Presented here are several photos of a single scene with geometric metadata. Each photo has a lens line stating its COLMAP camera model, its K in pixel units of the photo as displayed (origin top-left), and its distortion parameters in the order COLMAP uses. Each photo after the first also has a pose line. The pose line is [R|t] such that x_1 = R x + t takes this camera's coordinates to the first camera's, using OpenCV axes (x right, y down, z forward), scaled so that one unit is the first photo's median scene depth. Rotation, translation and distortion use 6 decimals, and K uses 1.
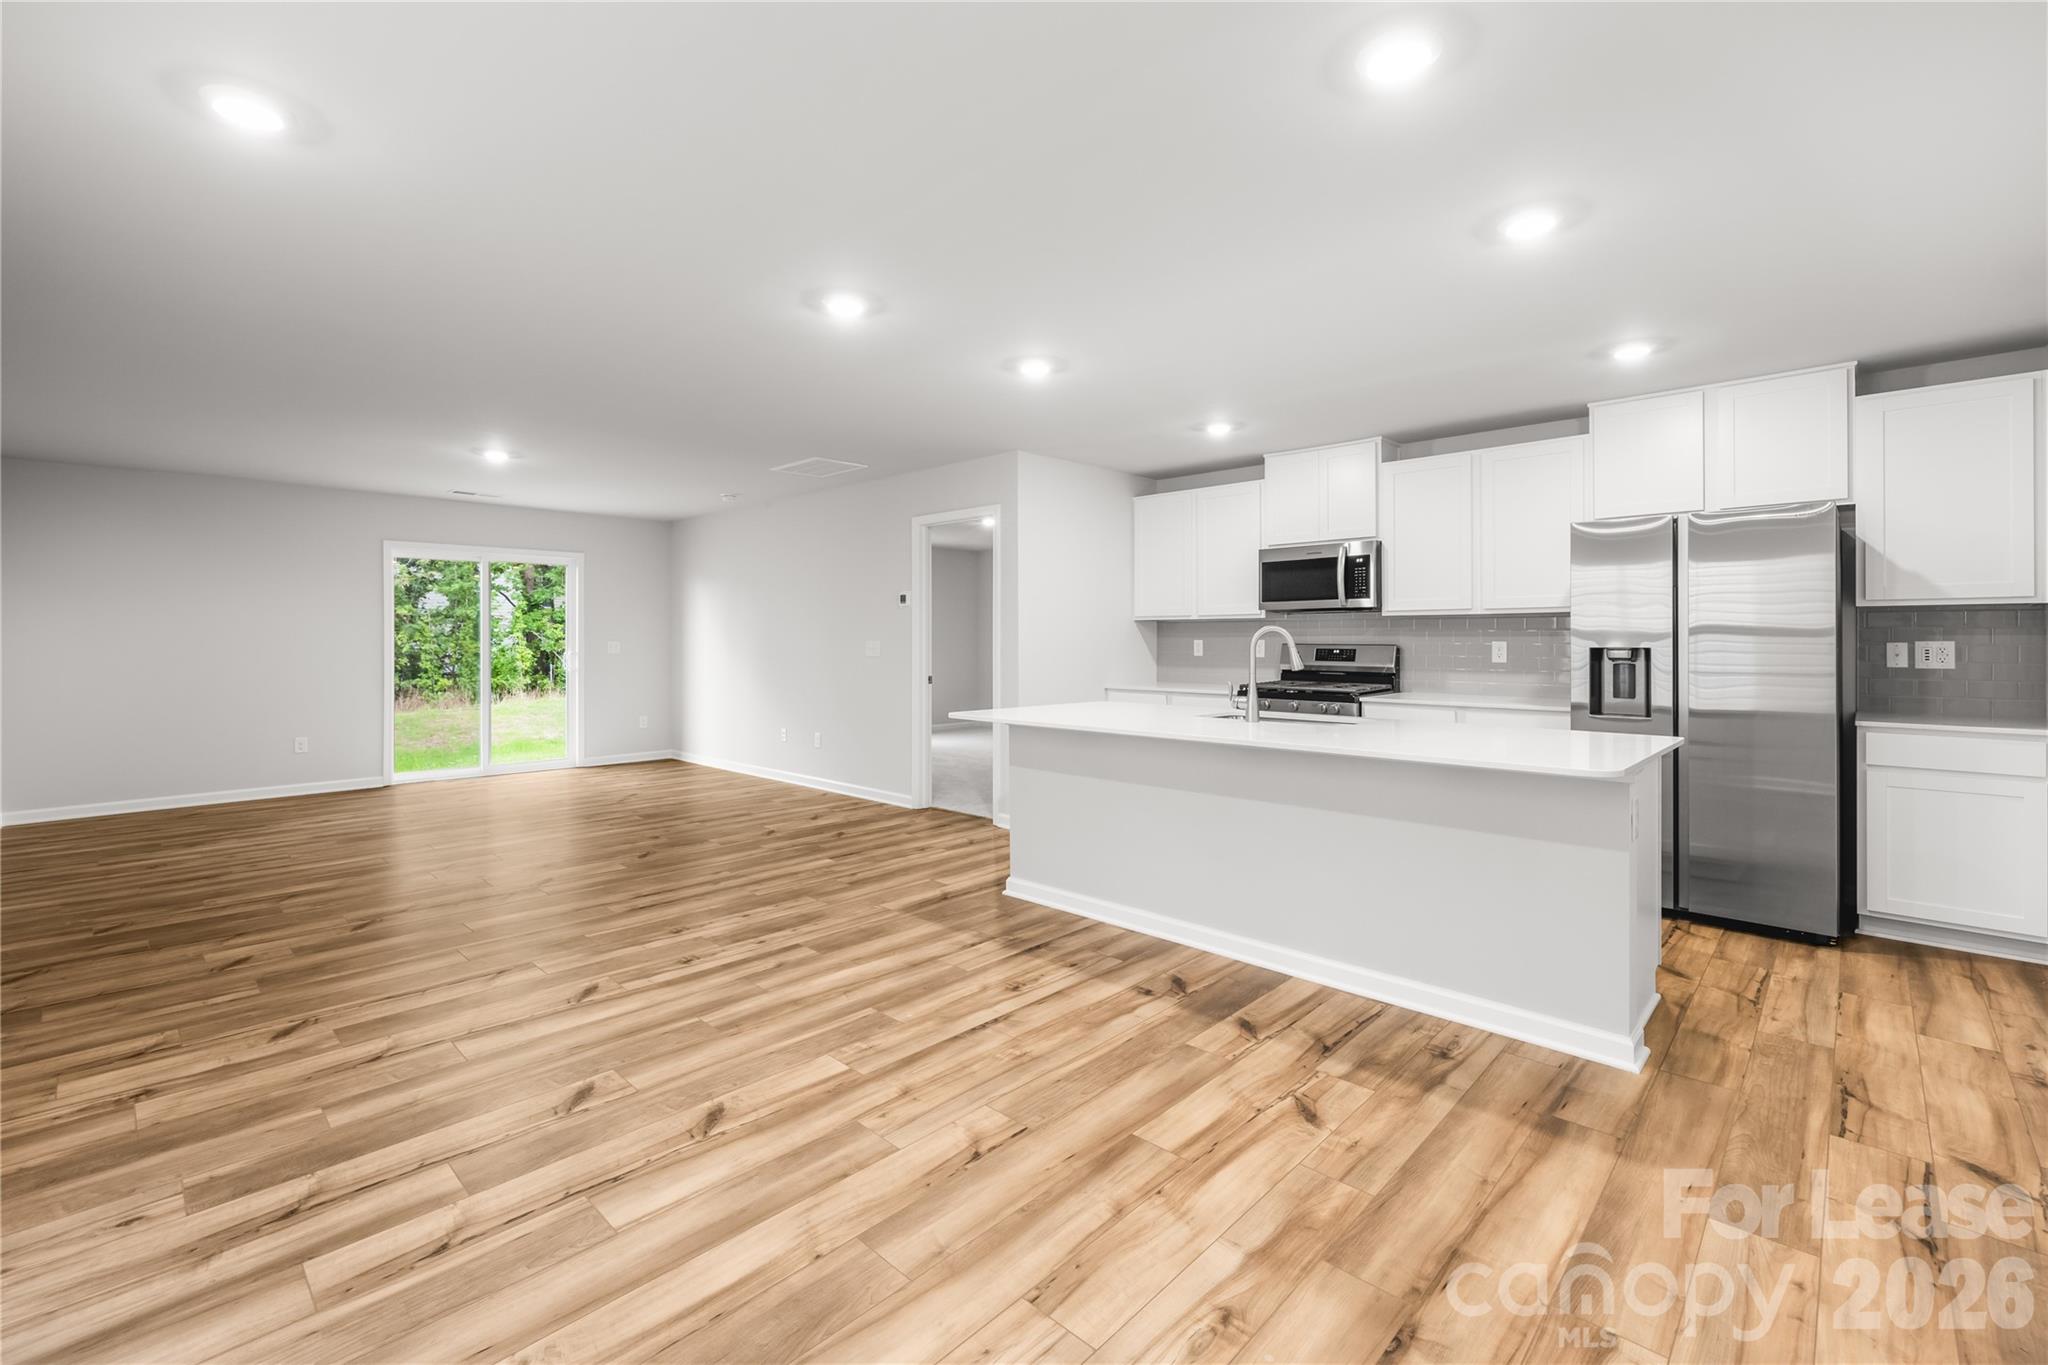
lens RADIAL K [[875.6, 0, 1016.0], [0, 875.6, 635.3], [0, 0, 1]] dist [-0.000126, -0.000417]
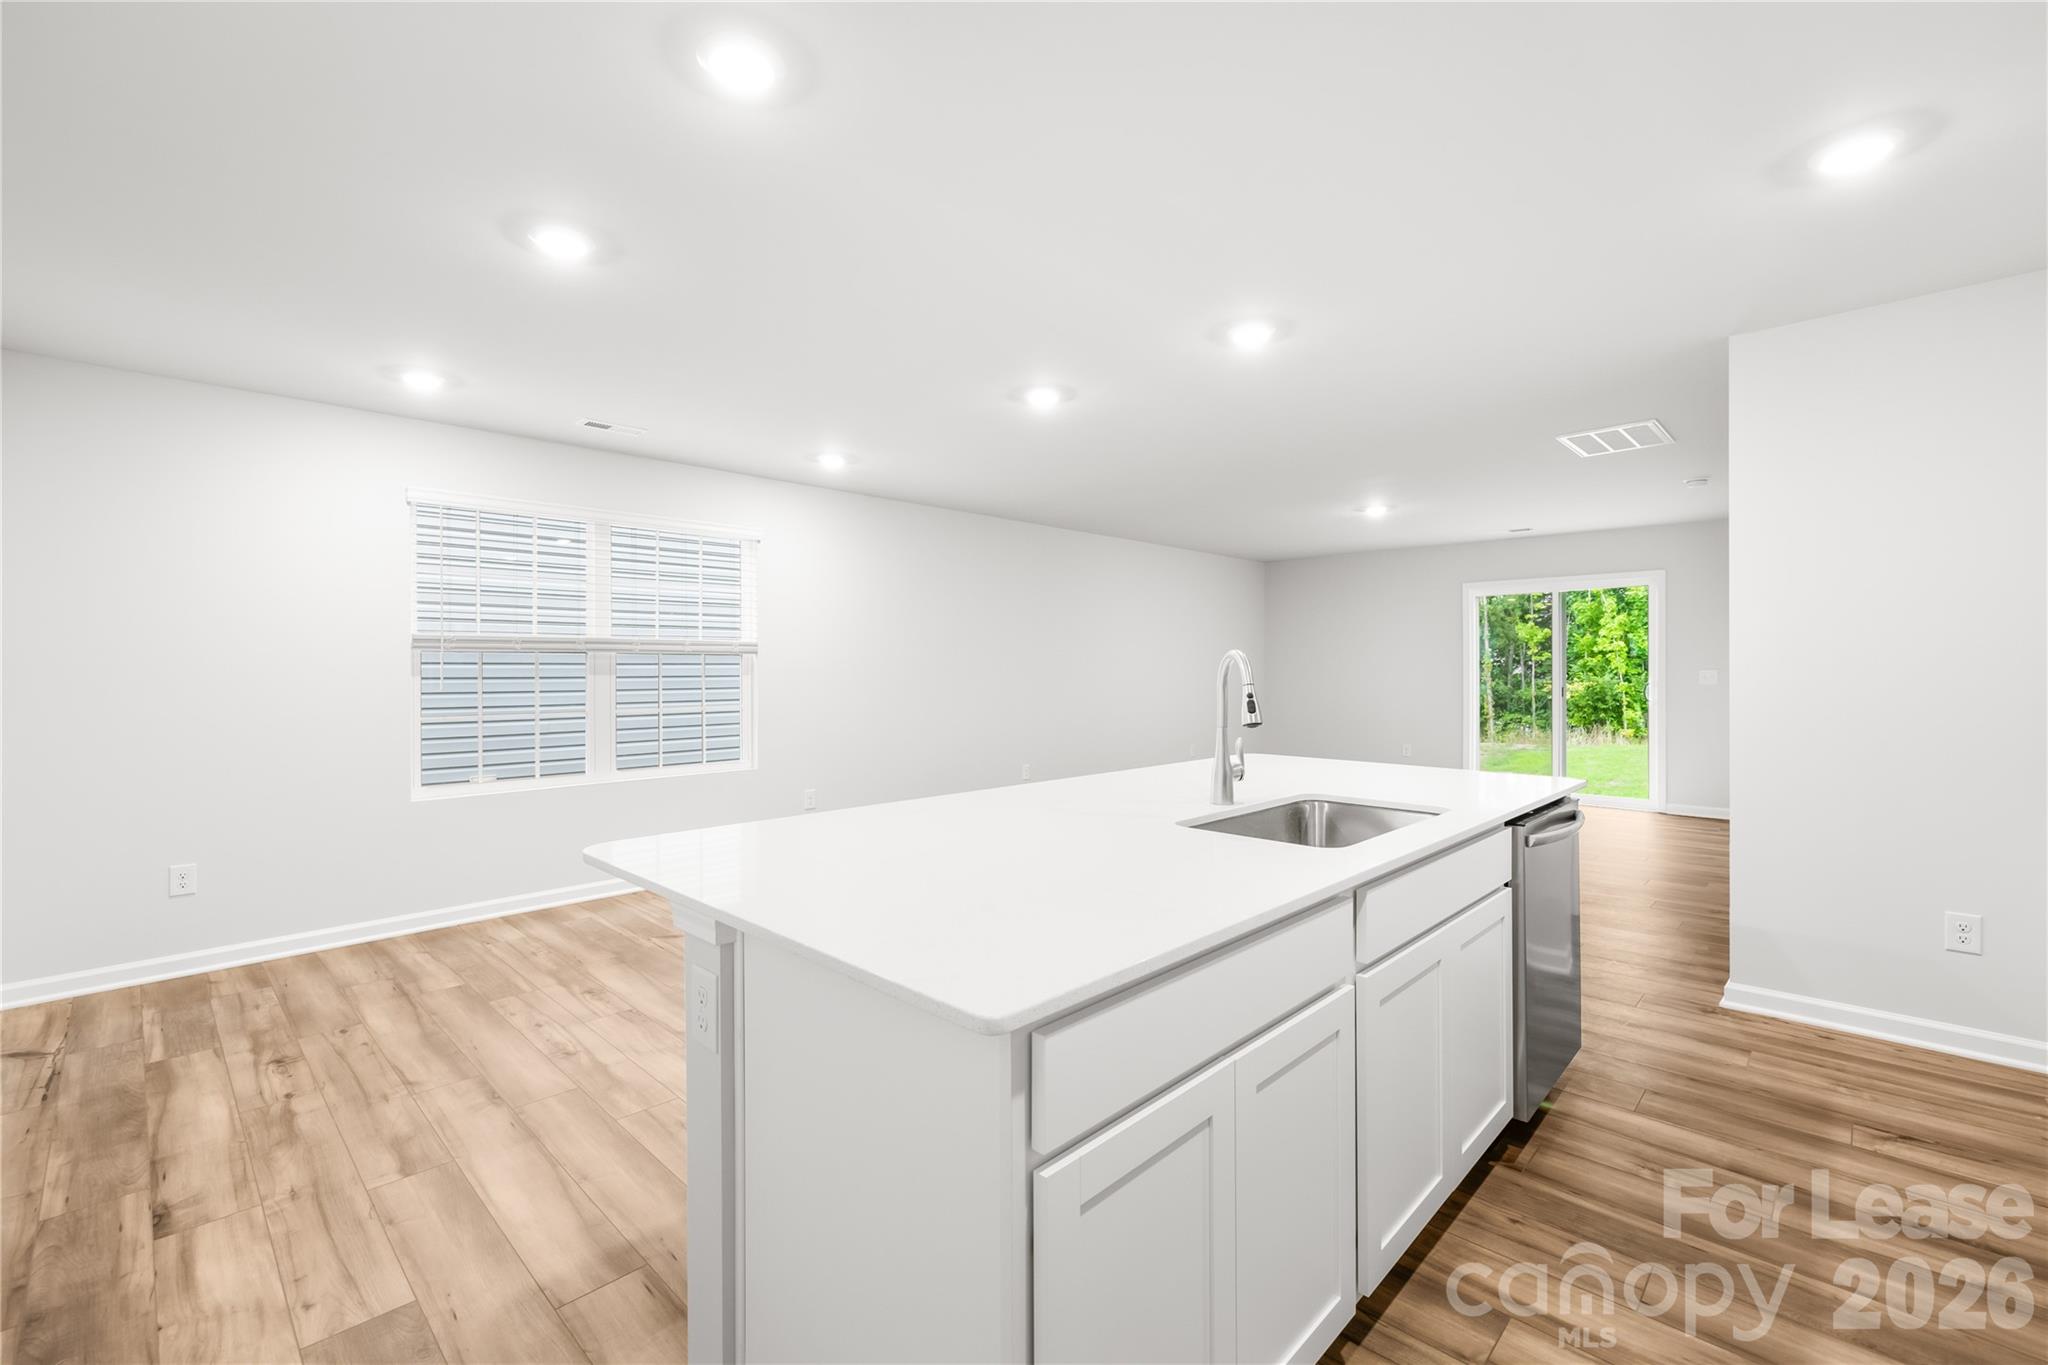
lens RADIAL K [[875.6, 0, 1027.6], [0, 875.6, 655.7], [0, 0, 1]] dist [-0.000126, -0.000417]
pose [[-0.001699, -0.014781, -0.999889, 0.924691], [0.005878, 0.999873, -0.014790, 0.002436], [0.999981, -0.005903, -0.001611, 0.886046]]
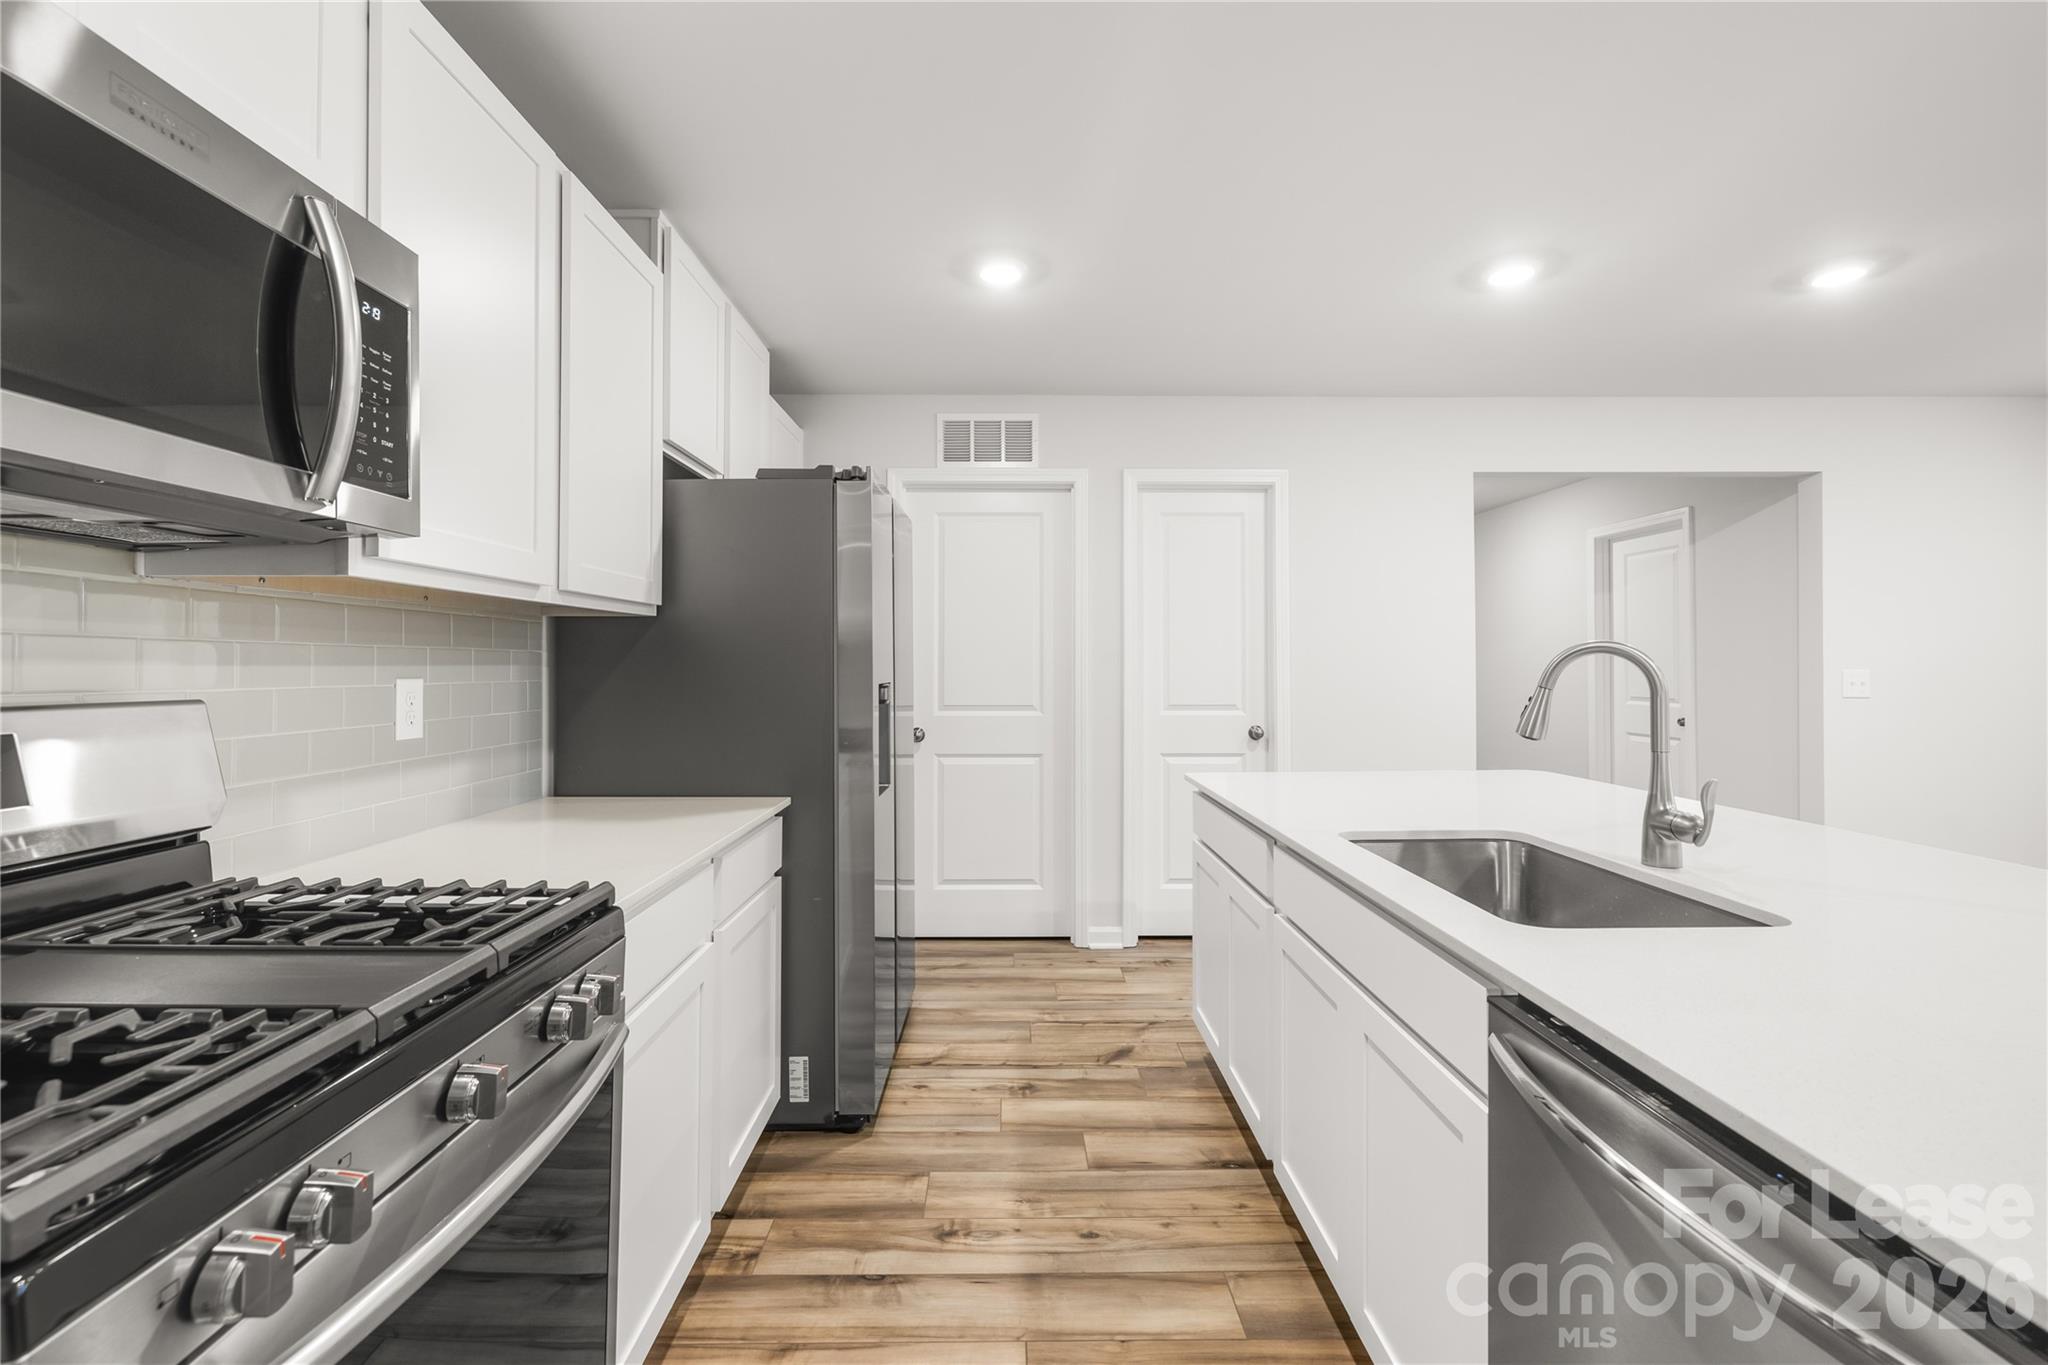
lens RADIAL K [[875.6, 0, 1012.4], [0, 875.6, 656.0], [0, 0, 1]] dist [-0.000126, -0.000417]
pose [[-0.702125, 0.009777, 0.711987, 0.192125], [-0.000155, 0.999904, -0.013884, 0.004004], [-0.712054, -0.009859, -0.702056, 1.566883]]
